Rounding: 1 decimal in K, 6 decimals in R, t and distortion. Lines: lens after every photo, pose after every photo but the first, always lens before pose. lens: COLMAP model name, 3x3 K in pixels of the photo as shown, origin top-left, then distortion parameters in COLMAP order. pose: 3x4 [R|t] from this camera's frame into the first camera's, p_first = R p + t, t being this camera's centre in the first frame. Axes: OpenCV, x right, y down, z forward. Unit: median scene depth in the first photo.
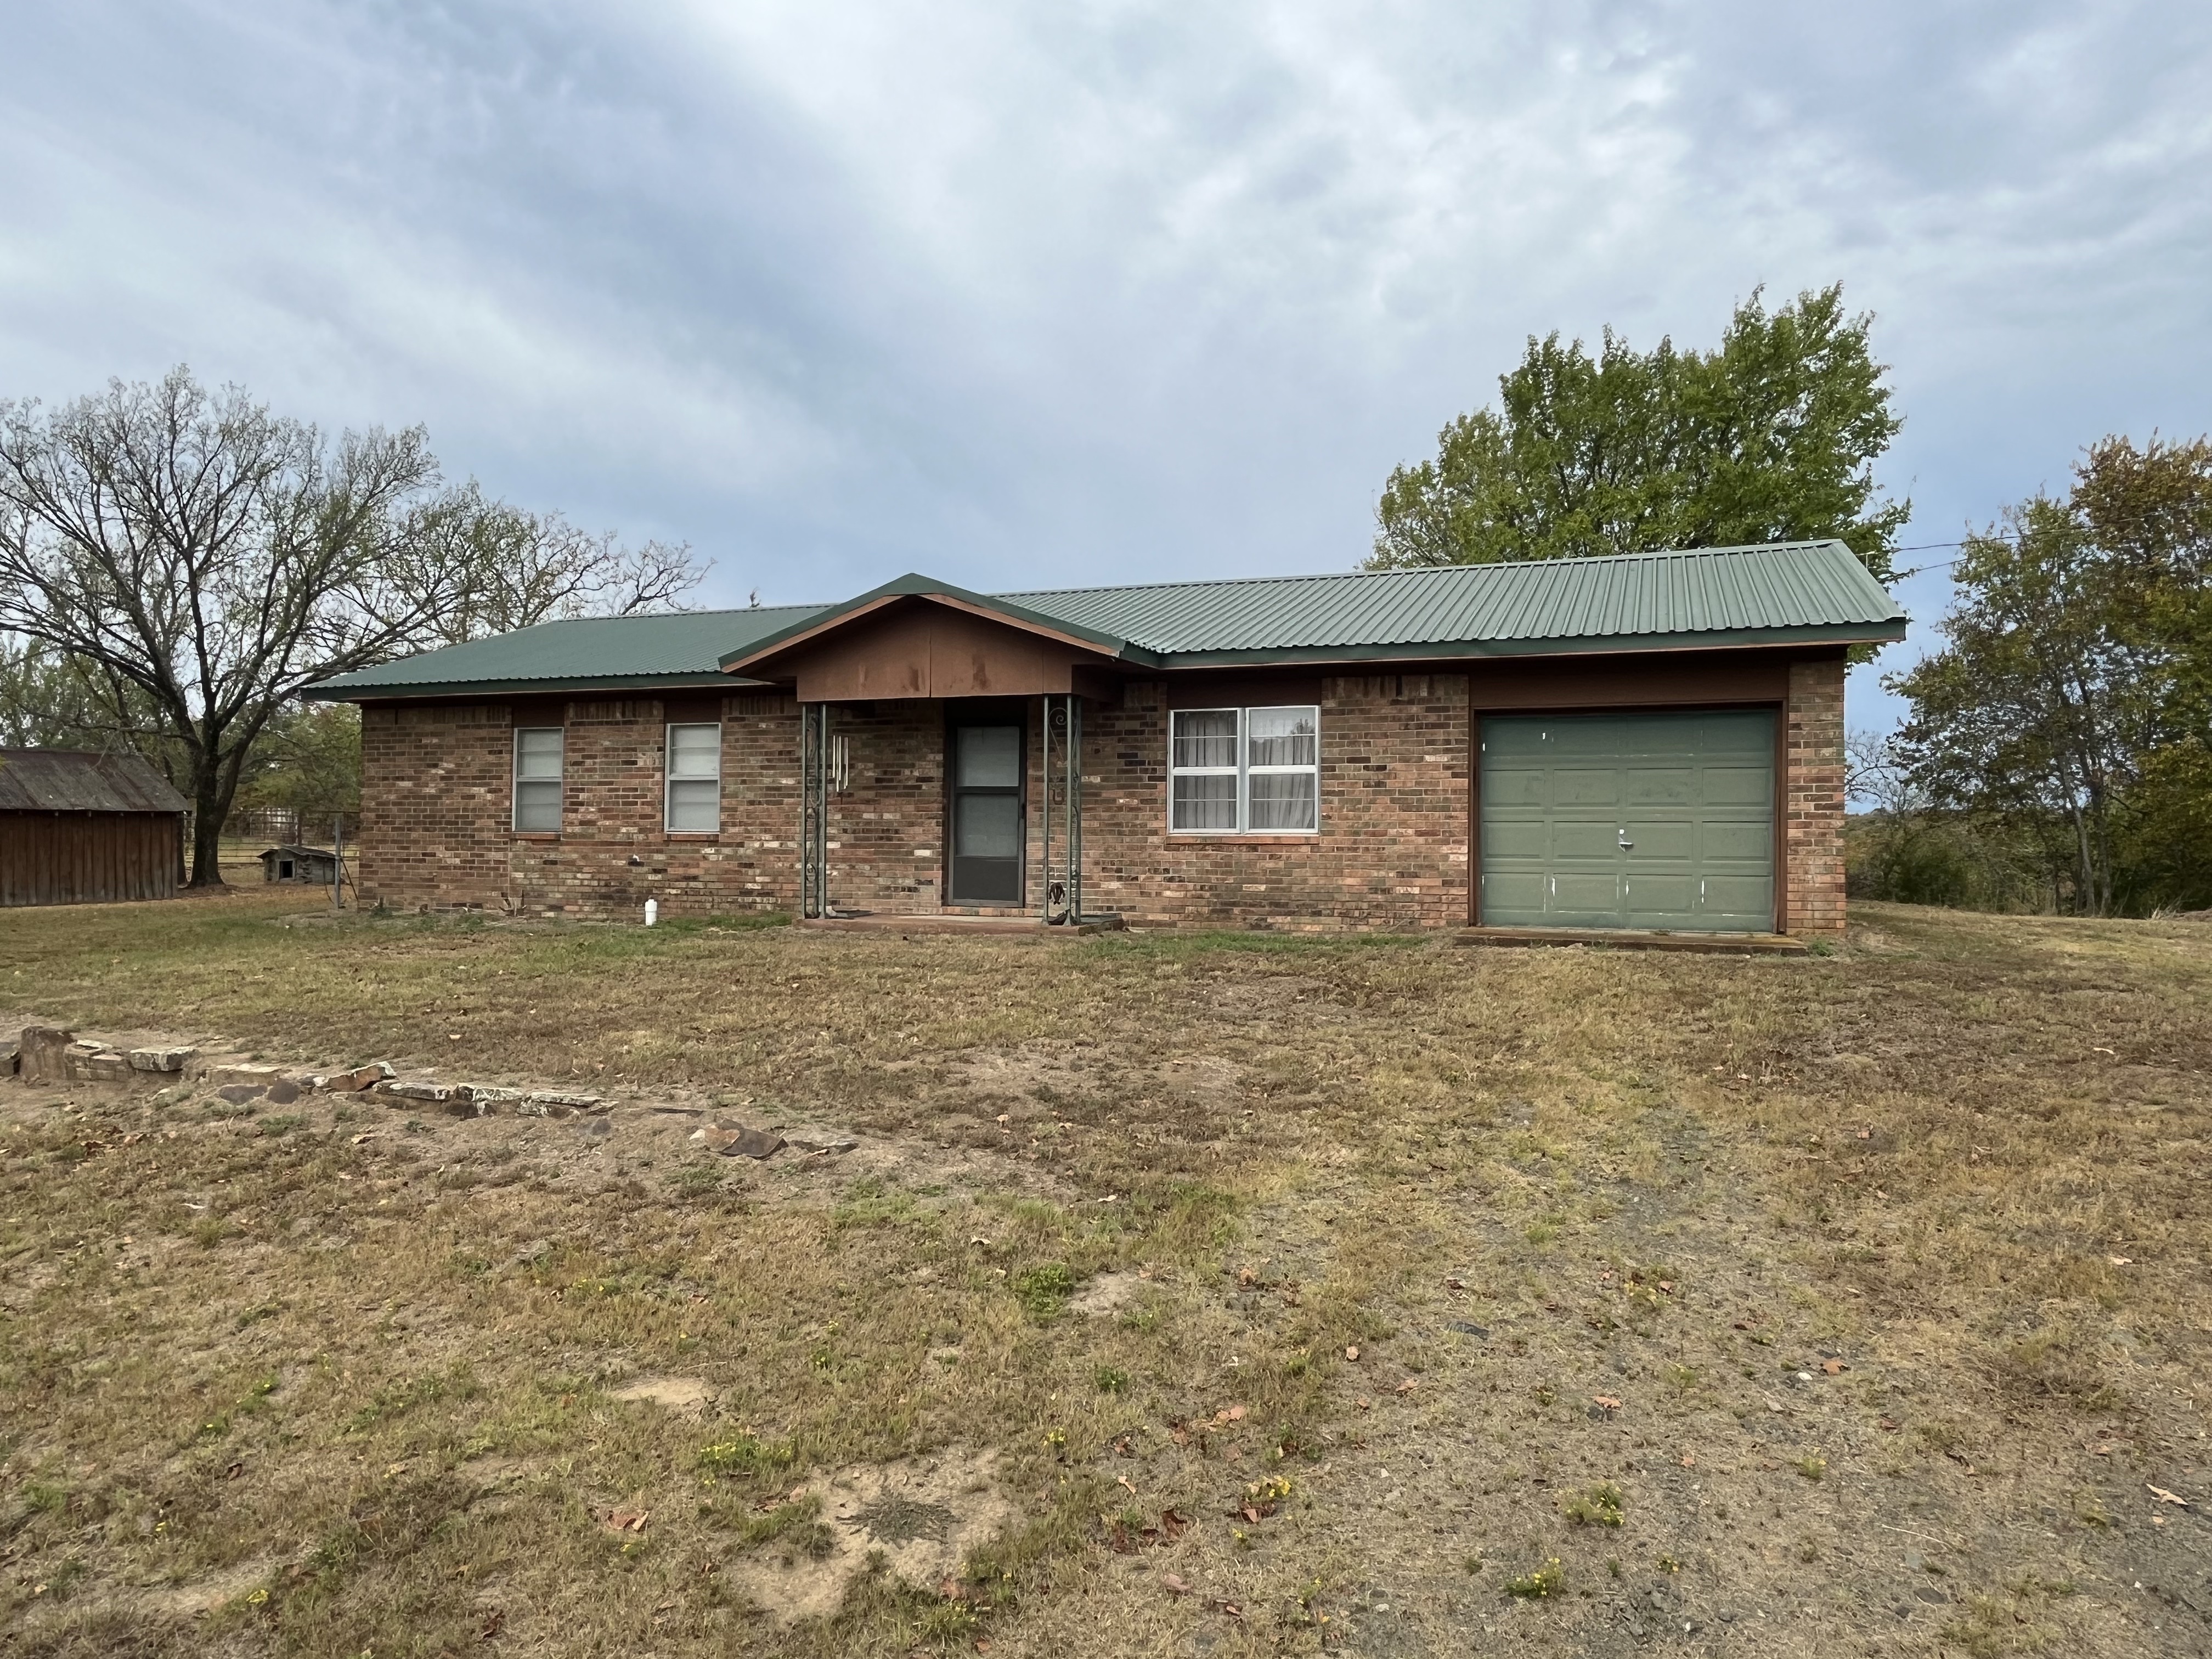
lens RADIAL K [[1480.8, 0, 1106.6], [0, 1480.8, 840.6], [0, 0, 1]] dist [-0.004882, 0.002837]
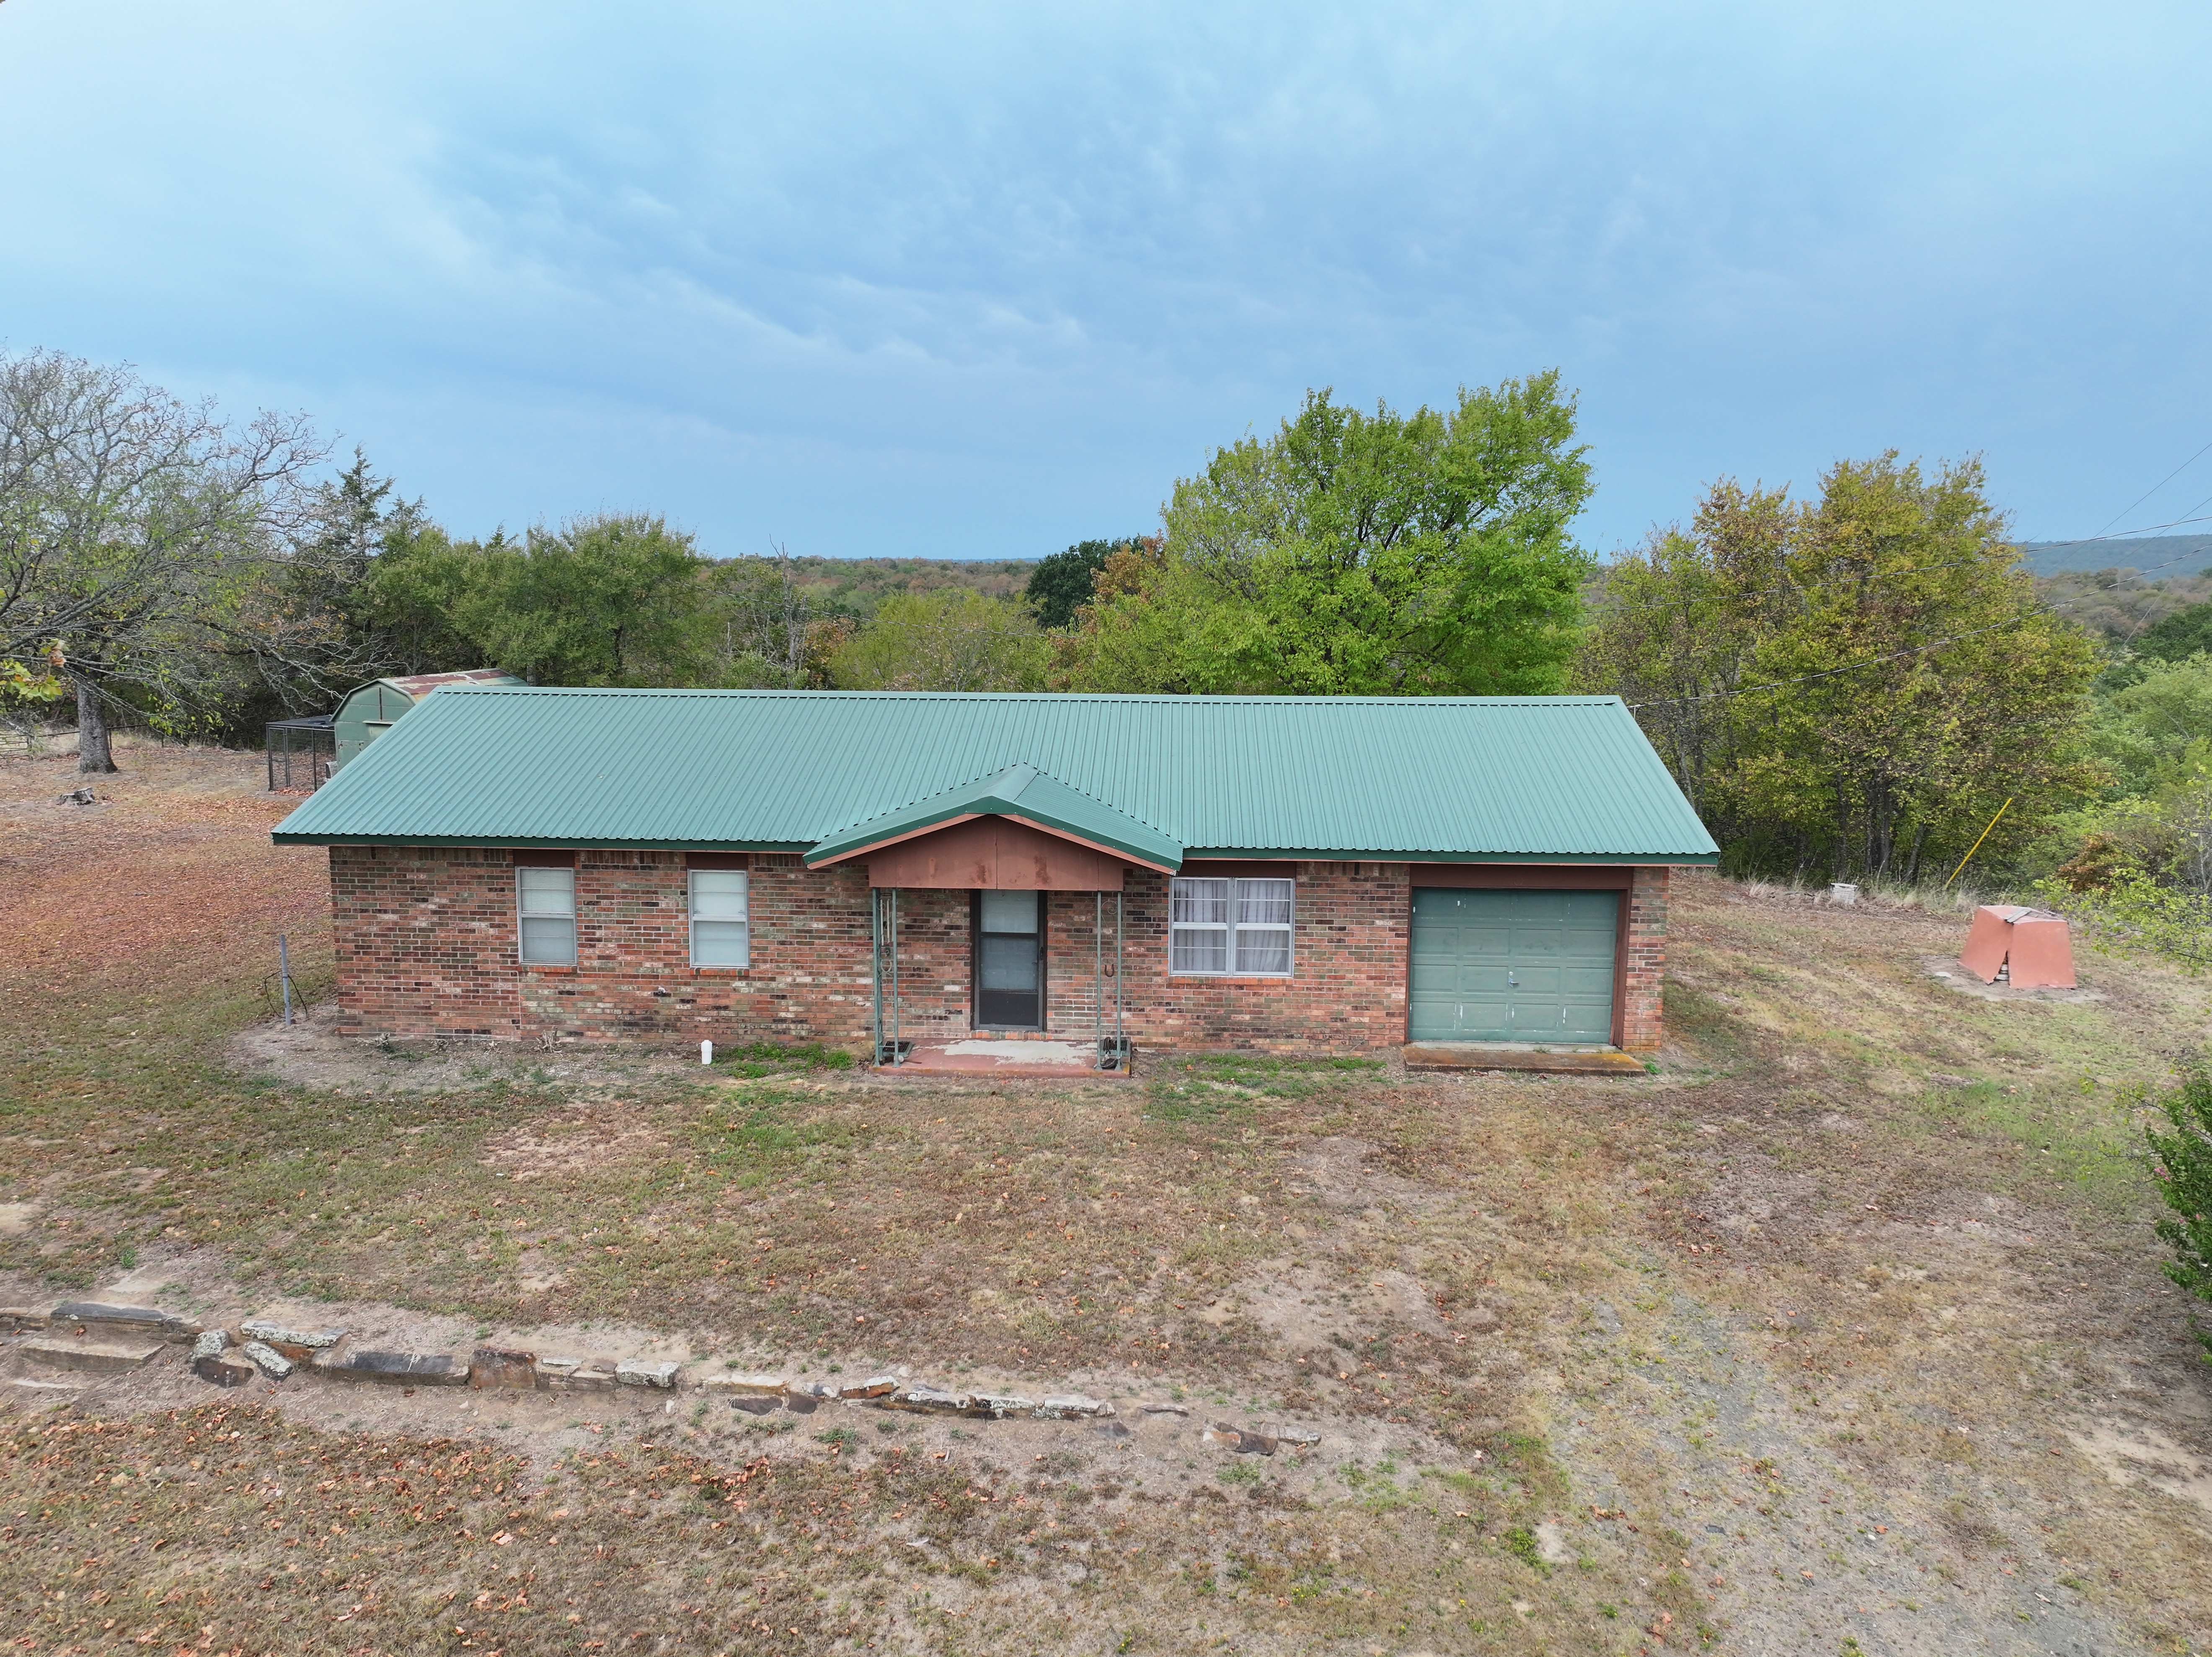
lens RADIAL K [[1573.6, 0, 1104.1], [0, 1573.6, 820.3], [0, 0, 1]] dist [0.002989, 0.001998]
pose [[0.950294, -0.046888, 0.307802, -0.401646], [-0.001626, 0.987835, 0.155499, -0.330082], [-0.311349, -0.148270, 0.938658, -0.206454]]
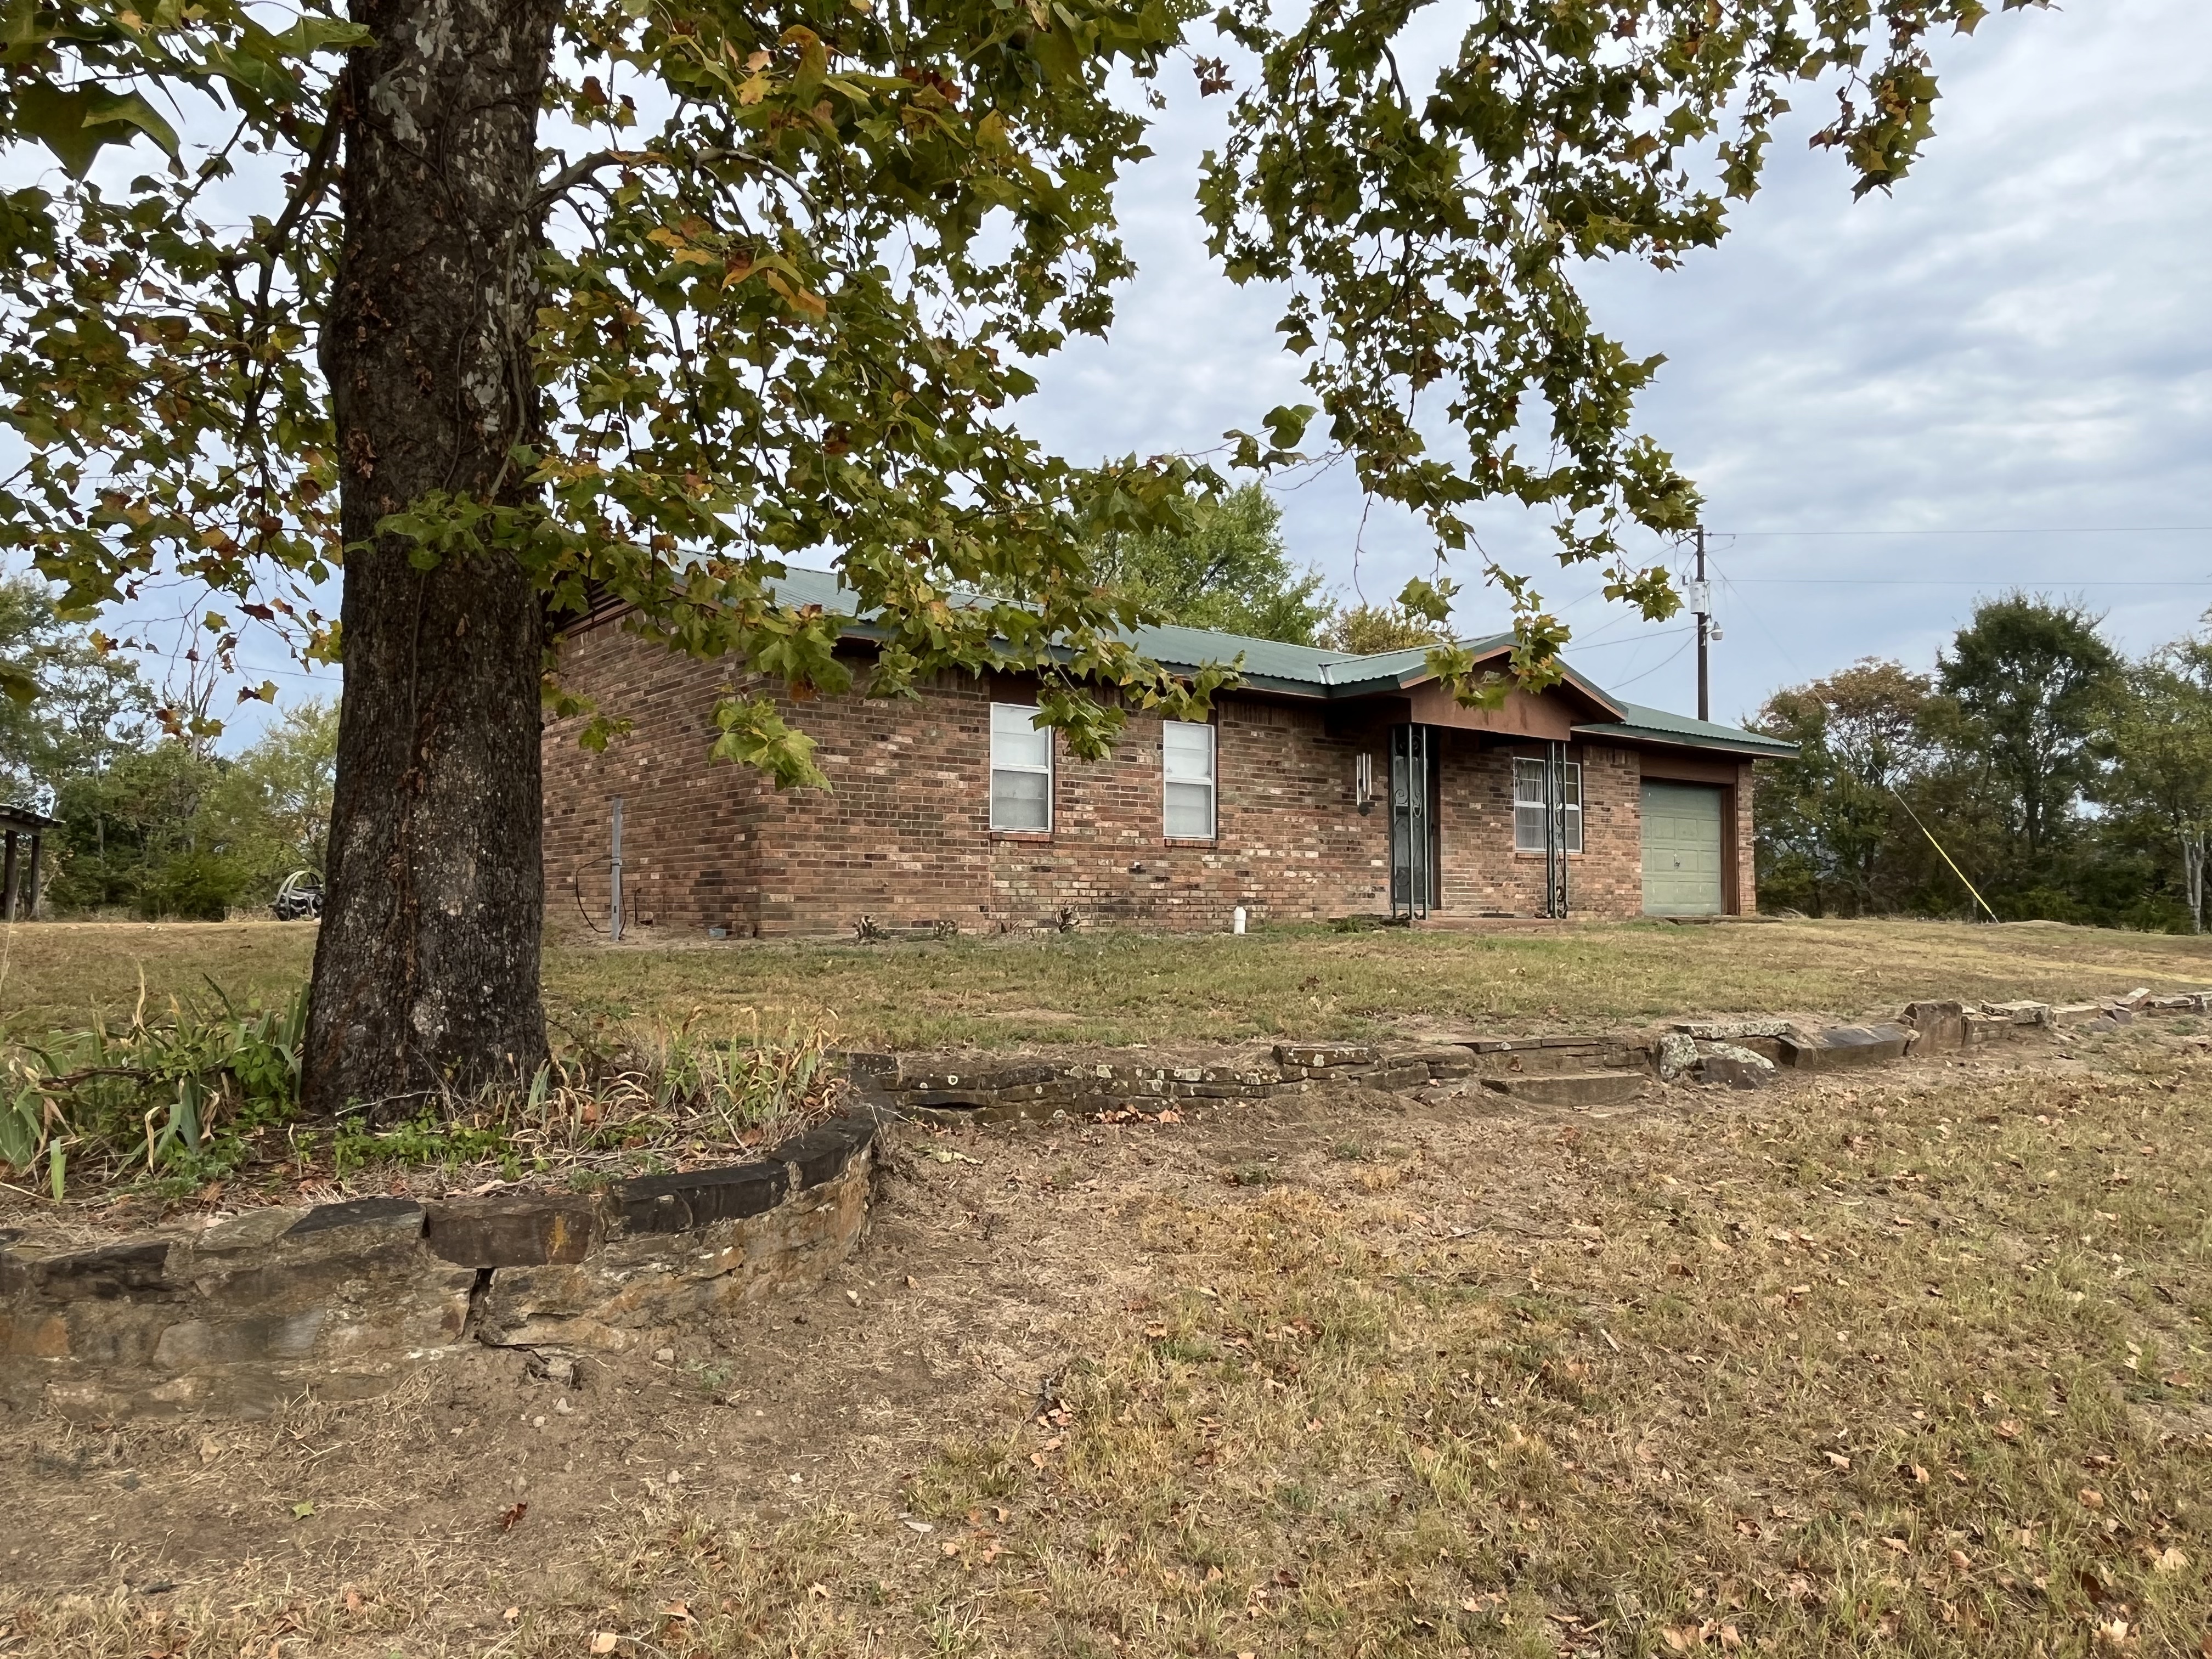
lens RADIAL K [[1480.8, 0, 1099.8], [0, 1480.8, 826.0], [0, 0, 1]] dist [-0.004882, 0.002837]
pose [[0.516467, 0.039702, 0.855386, -1.229654], [-0.002258, 0.998984, -0.045004, 0.032223], [-0.856304, 0.021312, 0.516033, 0.618008]]
